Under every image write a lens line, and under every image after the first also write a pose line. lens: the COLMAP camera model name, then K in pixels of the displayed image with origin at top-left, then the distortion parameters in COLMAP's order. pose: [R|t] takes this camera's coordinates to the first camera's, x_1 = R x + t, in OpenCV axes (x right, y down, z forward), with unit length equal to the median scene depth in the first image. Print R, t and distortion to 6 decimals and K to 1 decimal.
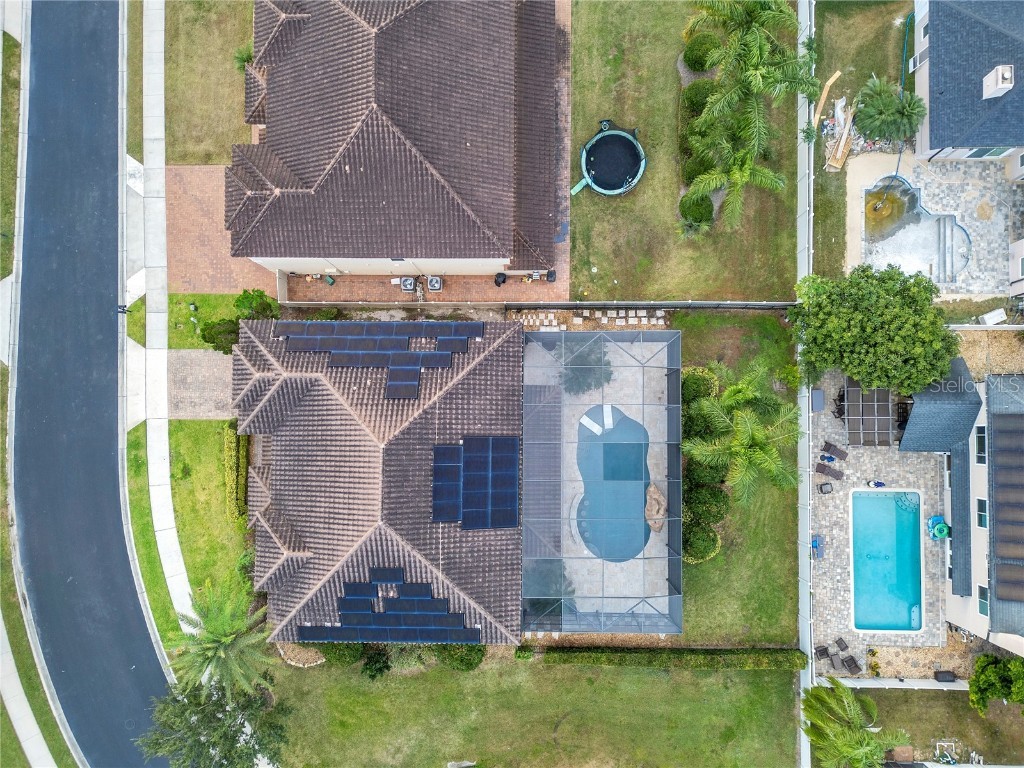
lens RADIAL K [[723.3, 0, 528.1], [0, 723.3, 408.2], [0, 0, 1]] dist [0.069395, -0.068766]
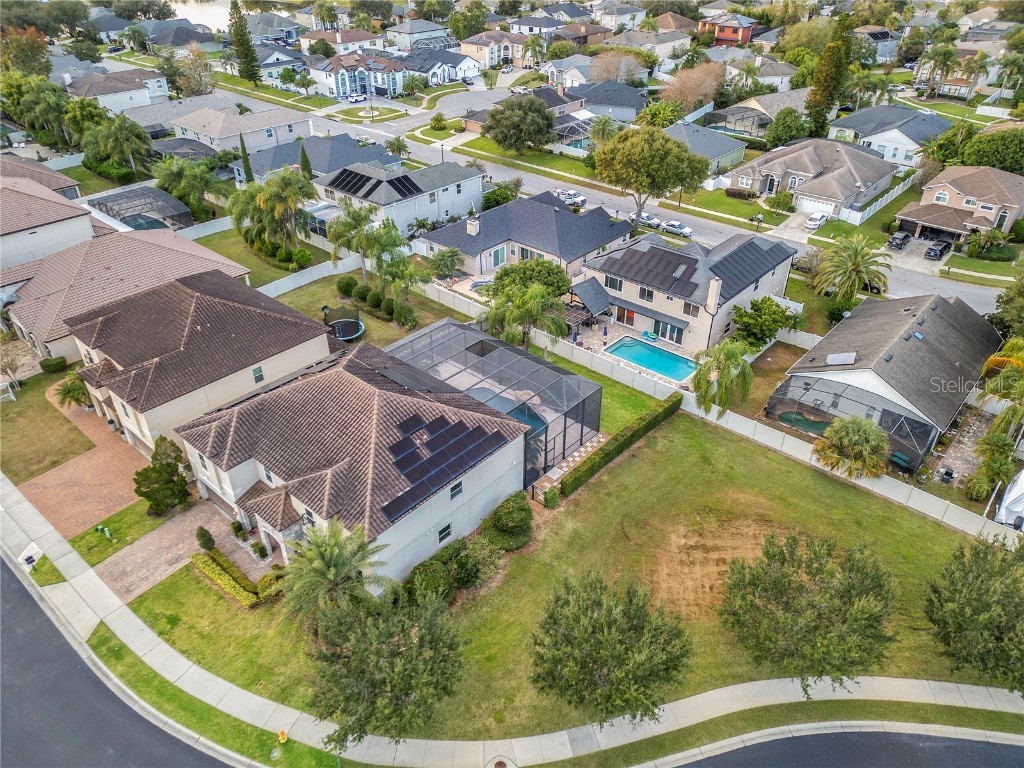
lens RADIAL K [[715.4, 0, 509.7], [0, 715.4, 385.9], [0, 0, 1]] dist [0.072101, -0.068714]
pose [[0.658749, -0.382308, 0.647990, -0.693747], [0.750787, 0.389753, -0.533302, 0.802426], [-0.048671, 0.837814, 0.543781, 0.251227]]
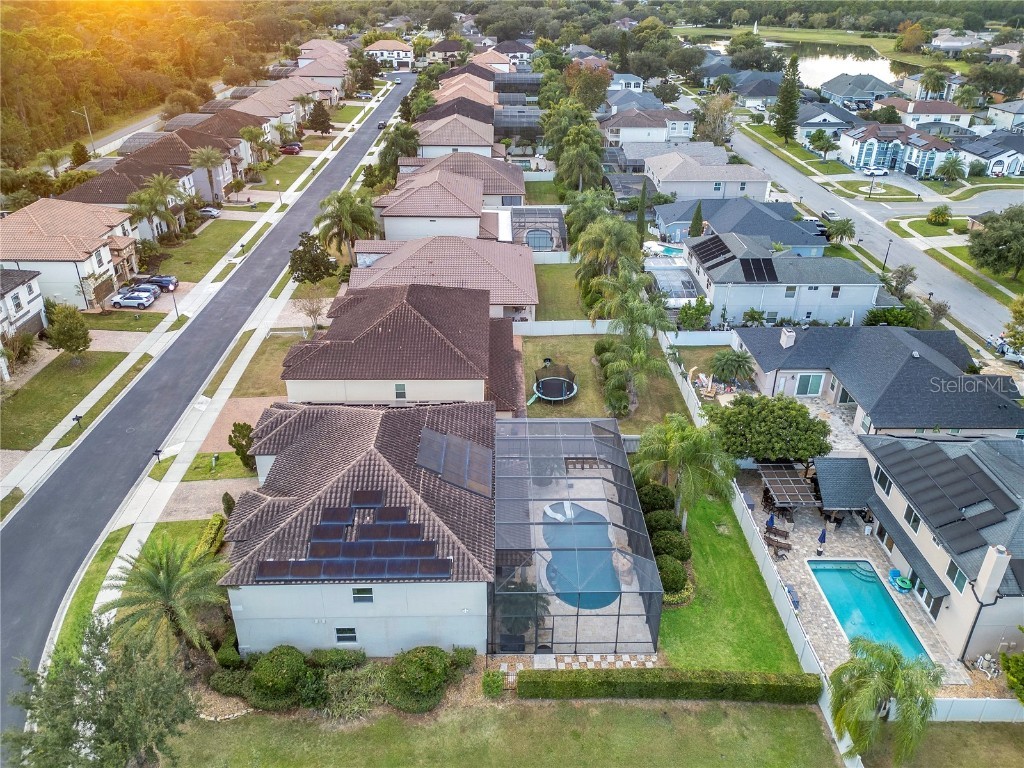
lens RADIAL K [[737.5, 0, 514.8], [0, 737.5, 340.7], [0, 0, 1]] dist [0.075390, -0.077300]
pose [[0.998391, 0.032510, 0.046455, -0.033260], [0.025472, 0.474816, -0.879716, 0.897127], [-0.050657, 0.879484, 0.473224, 0.238915]]
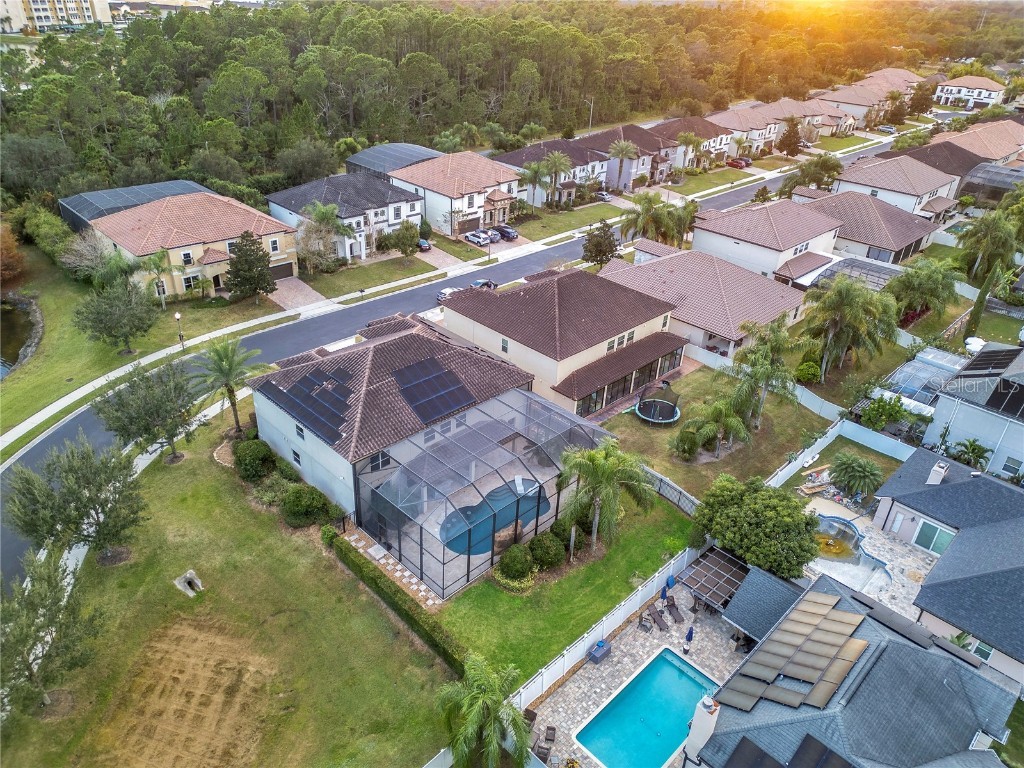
lens RADIAL K [[715.4, 0, 509.7], [0, 715.4, 385.9], [0, 0, 1]] dist [0.072101, -0.068714]
pose [[0.705816, 0.412648, -0.575800, 0.701066], [-0.706626, 0.352699, -0.613420, 0.715548], [-0.050043, 0.839836, 0.540528, 0.218215]]
